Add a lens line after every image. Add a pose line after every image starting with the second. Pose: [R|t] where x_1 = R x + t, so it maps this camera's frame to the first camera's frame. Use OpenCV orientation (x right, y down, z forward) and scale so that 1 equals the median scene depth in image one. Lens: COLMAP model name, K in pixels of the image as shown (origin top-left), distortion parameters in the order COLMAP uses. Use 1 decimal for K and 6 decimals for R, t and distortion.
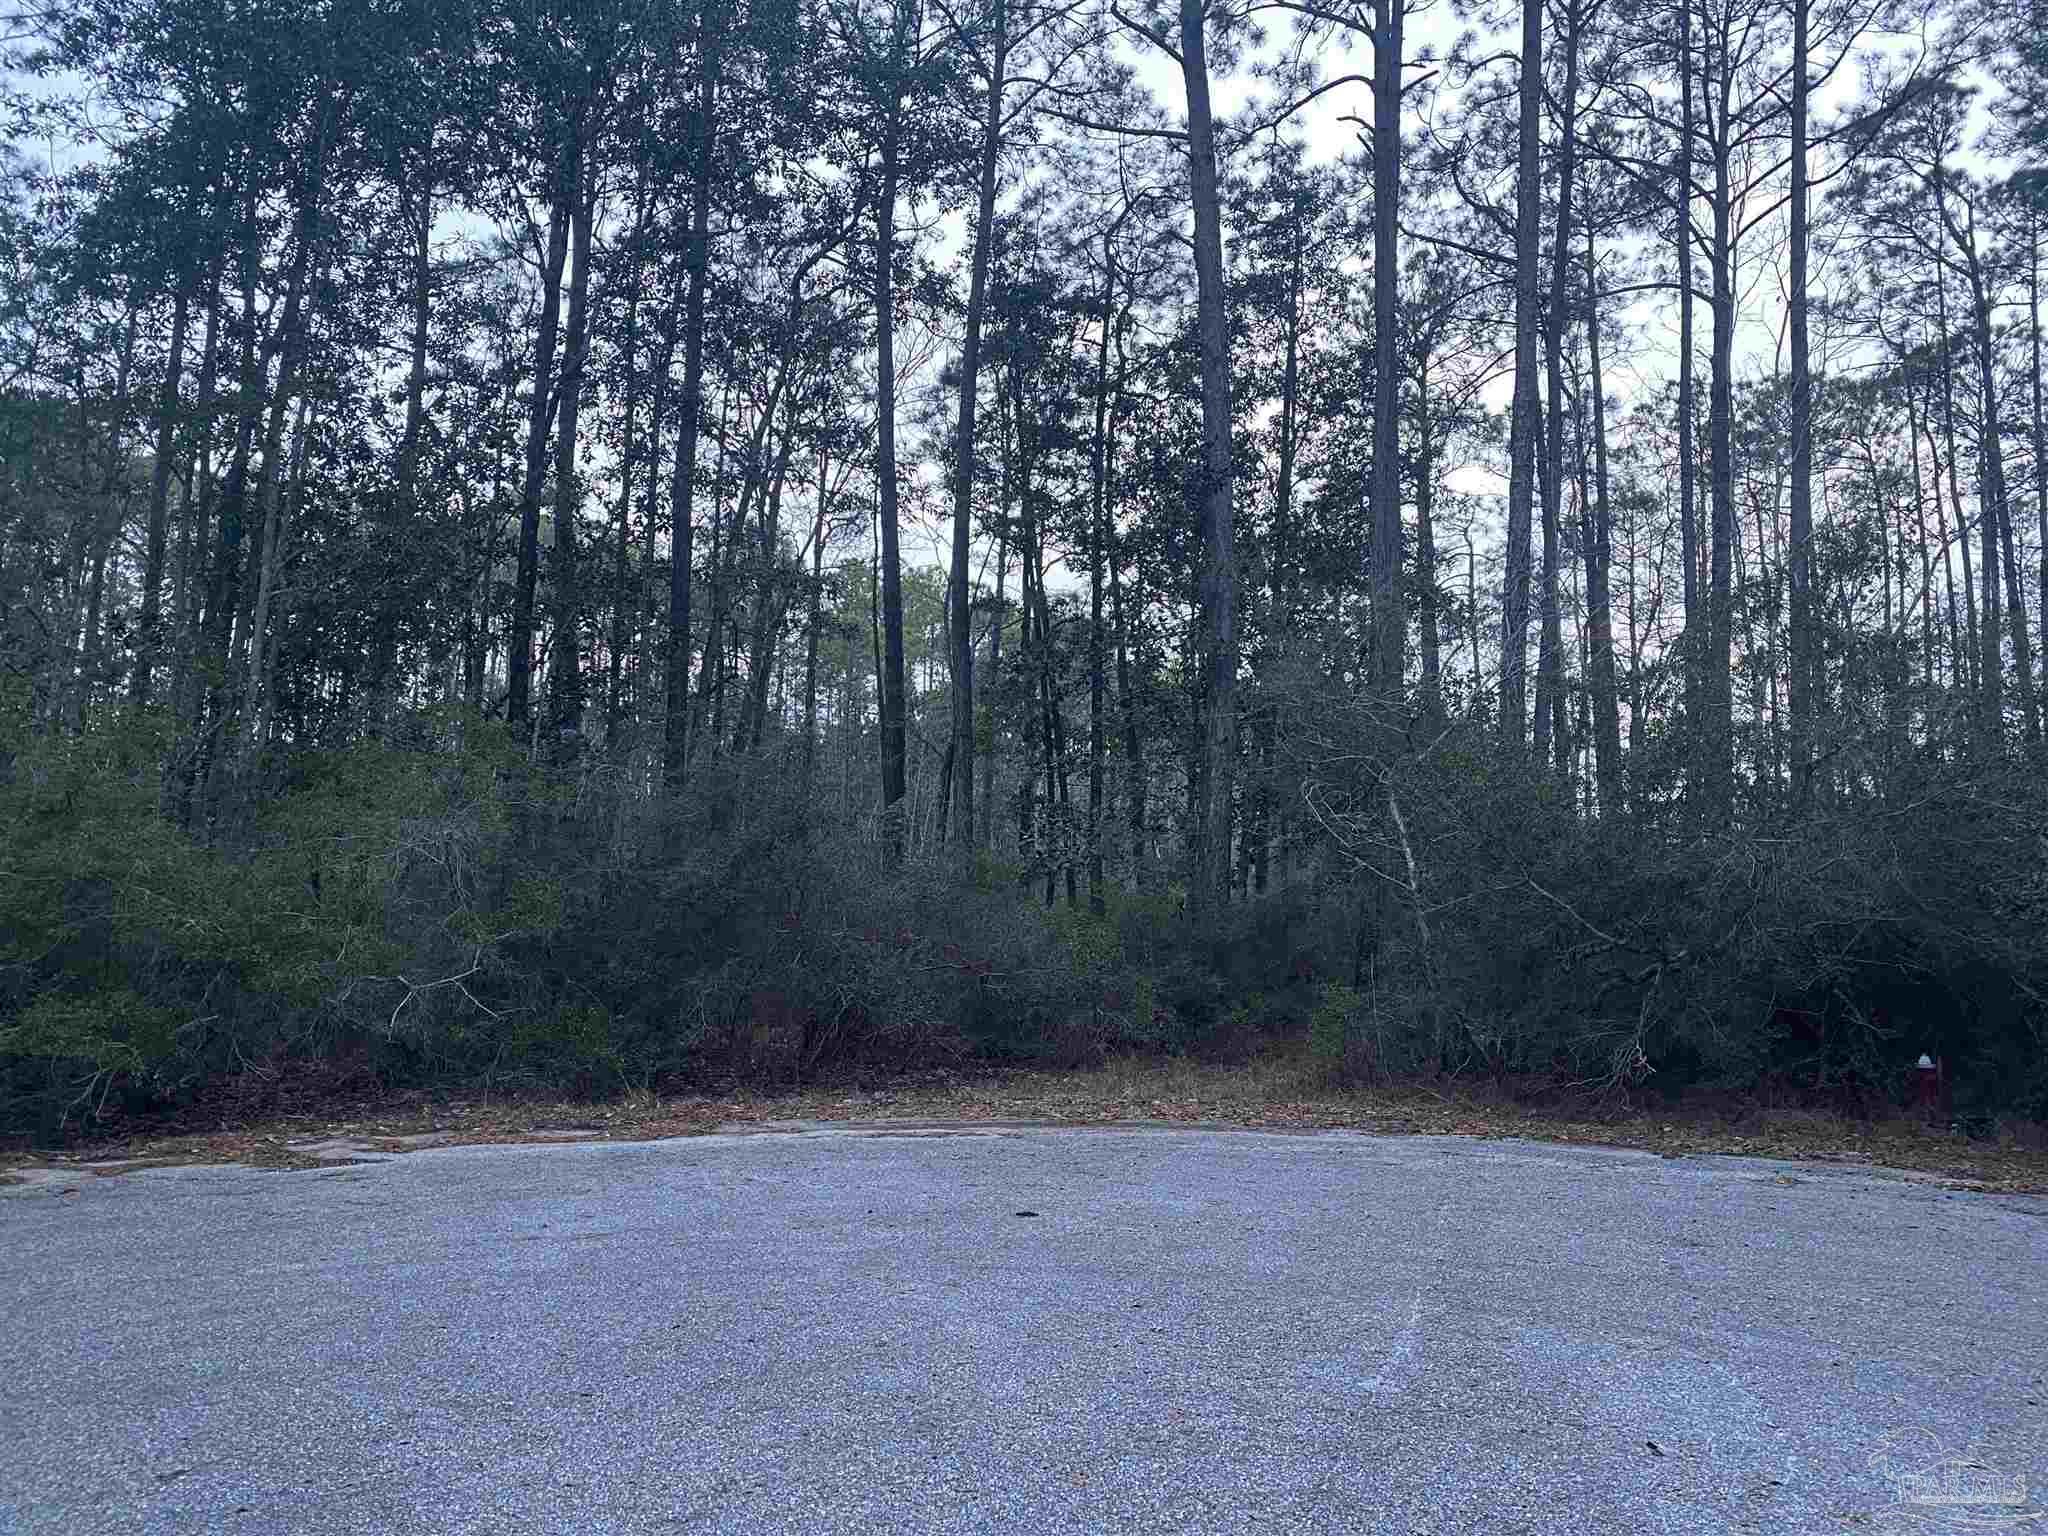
lens RADIAL K [[1559.0, 0, 1018.5], [0, 1559.0, 755.8], [0, 0, 1]] dist [0.026800, -0.023846]
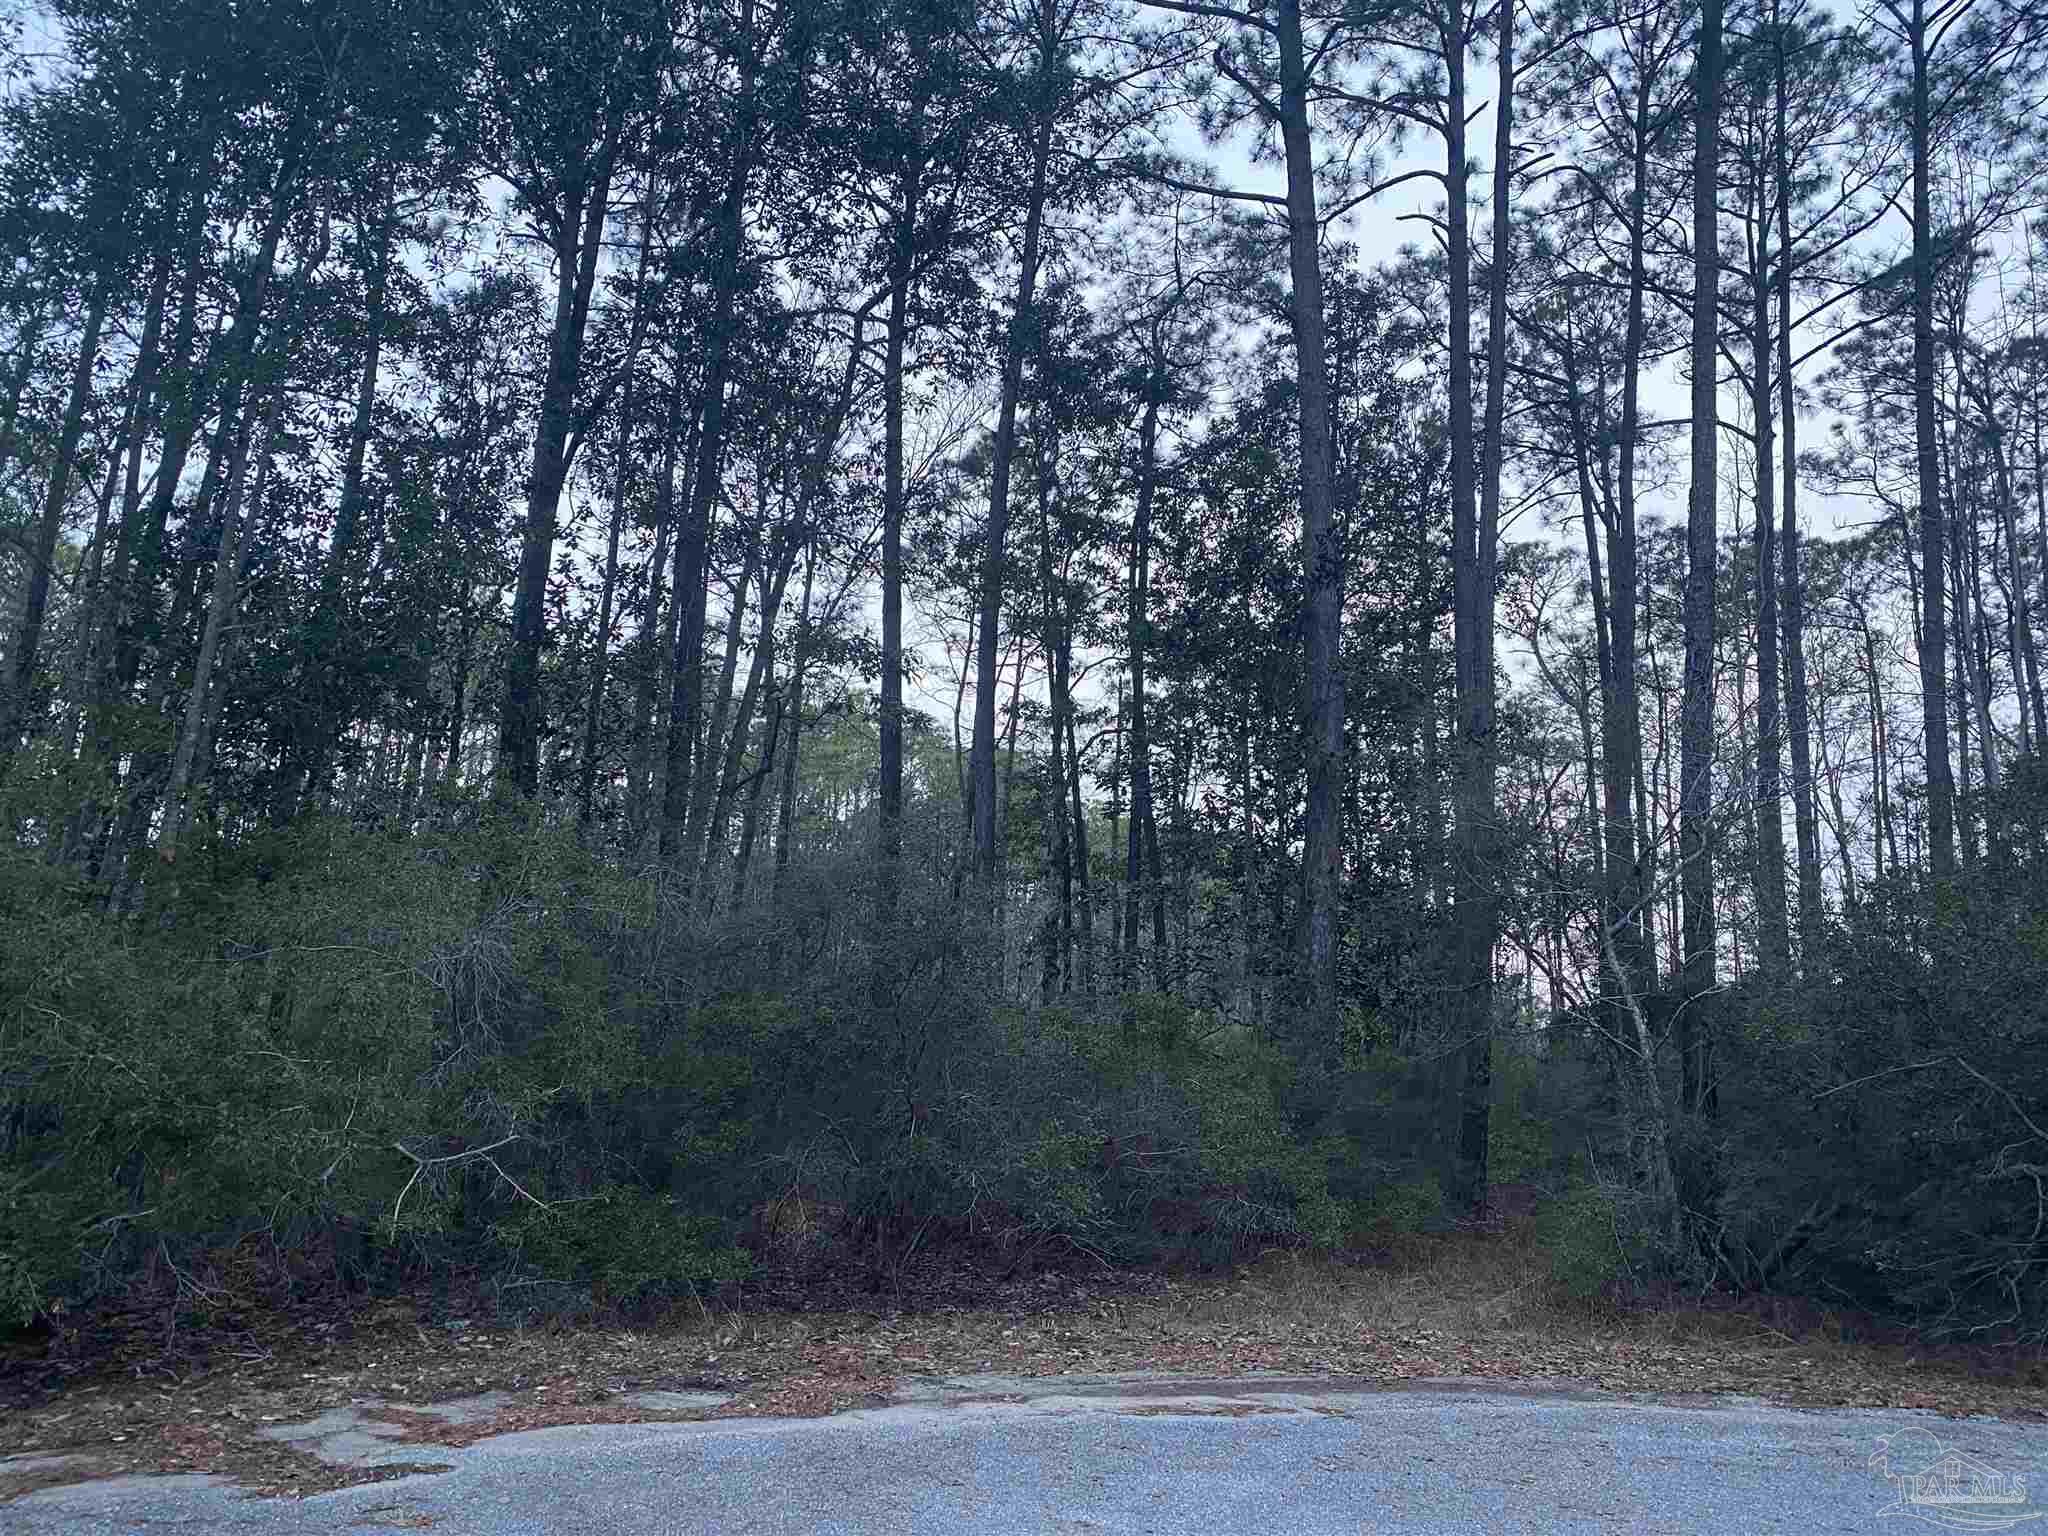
lens RADIAL K [[1559.0, 0, 1029.6], [0, 1559.0, 763.9], [0, 0, 1]] dist [0.026800, -0.023846]
pose [[0.995578, 0.044800, 0.082572, -0.085397], [-0.037659, 0.995574, -0.086100, 0.009331], [-0.086064, 0.082610, 0.992859, 0.122574]]
